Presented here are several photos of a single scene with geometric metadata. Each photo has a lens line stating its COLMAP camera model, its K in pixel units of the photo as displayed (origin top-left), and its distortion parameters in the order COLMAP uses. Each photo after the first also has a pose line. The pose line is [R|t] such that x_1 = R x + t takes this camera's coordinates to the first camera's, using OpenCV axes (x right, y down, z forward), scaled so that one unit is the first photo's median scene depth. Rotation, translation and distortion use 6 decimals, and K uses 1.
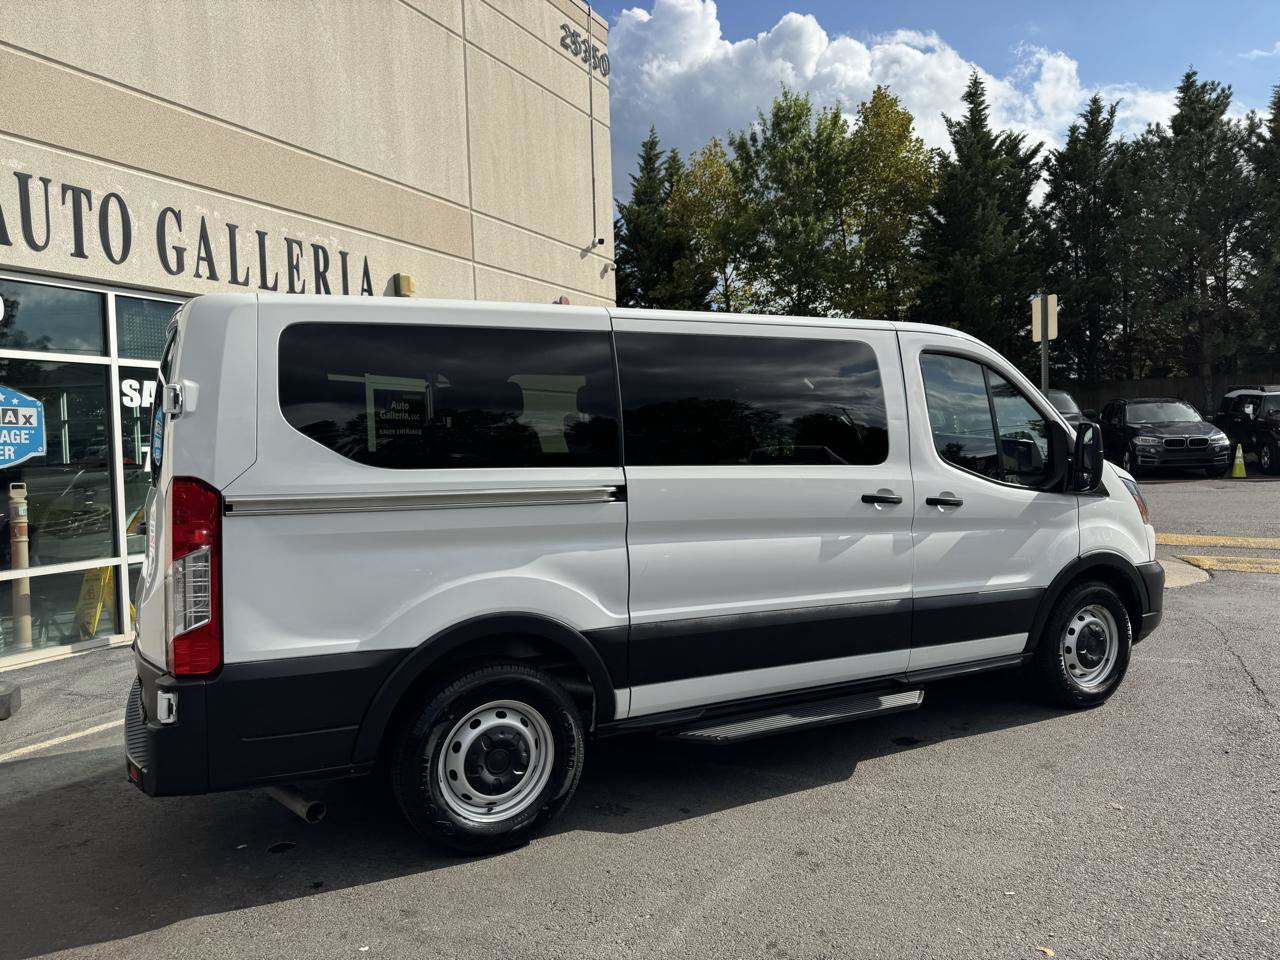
lens RADIAL K [[917.7, 0, 656.6], [0, 917.7, 472.2], [0, 0, 1]] dist [0.022905, -0.029162]
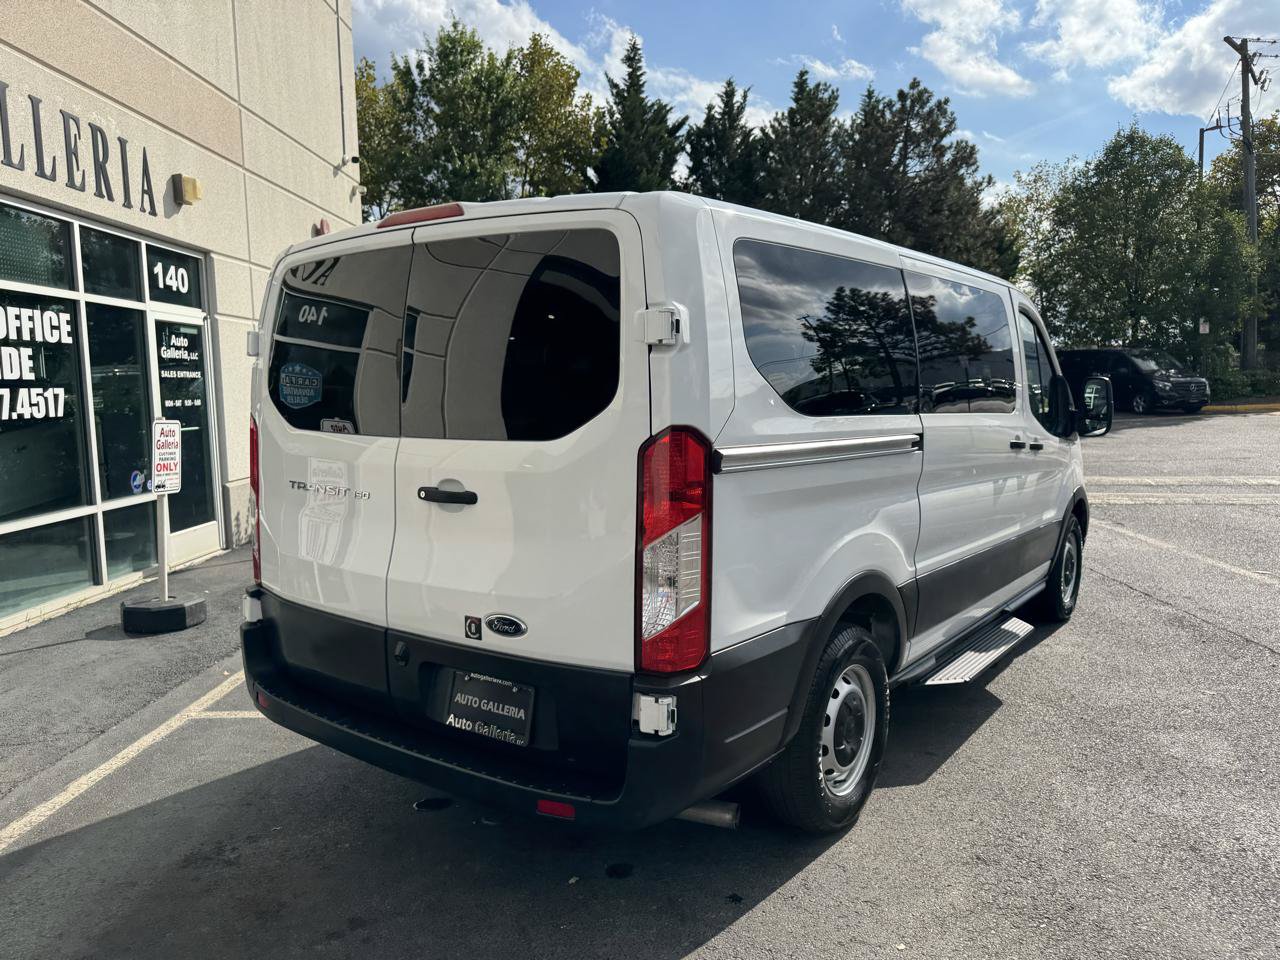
lens RADIAL K [[917.7, 0, 659.0], [0, 917.7, 477.1], [0, 0, 1]] dist [0.022905, -0.029162]
pose [[0.898839, -0.029531, 0.437283, -0.324308], [0.004726, 0.998323, 0.057704, 0.001324], [-0.438253, -0.049800, 0.897471, 0.111947]]
